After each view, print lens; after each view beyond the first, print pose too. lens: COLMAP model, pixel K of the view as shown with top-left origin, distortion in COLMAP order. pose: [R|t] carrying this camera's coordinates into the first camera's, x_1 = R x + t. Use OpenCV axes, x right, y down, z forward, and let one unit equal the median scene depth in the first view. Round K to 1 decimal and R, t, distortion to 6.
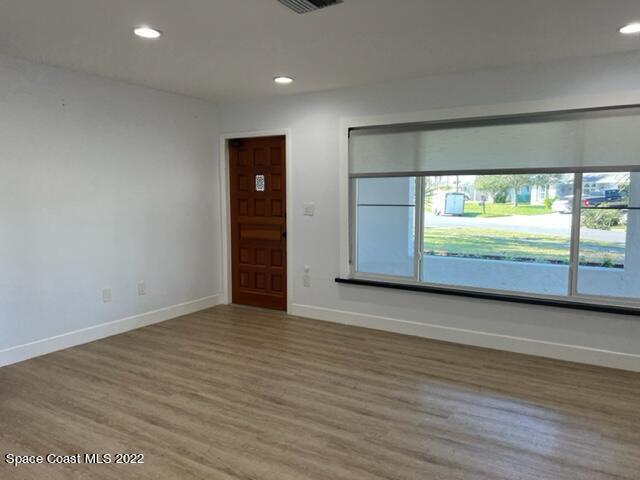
lens RADIAL K [[484.8, 0, 319.4], [0, 484.8, 241.5], [0, 0, 1]] dist [0.008958, -0.021618]
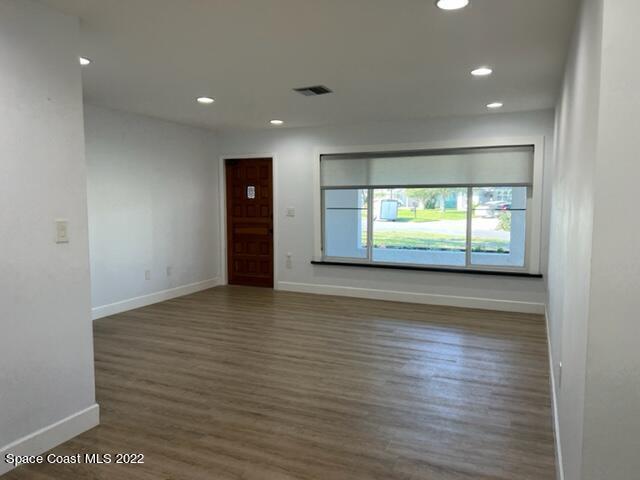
lens RADIAL K [[484.8, 0, 318.8], [0, 484.8, 240.0], [0, 0, 1]] dist [0.008958, -0.021618]
pose [[0.991751, -0.010387, 0.127759, -0.130335], [0.012460, 0.999803, -0.015438, 0.039478], [-0.127573, 0.016903, 0.991685, -0.414519]]
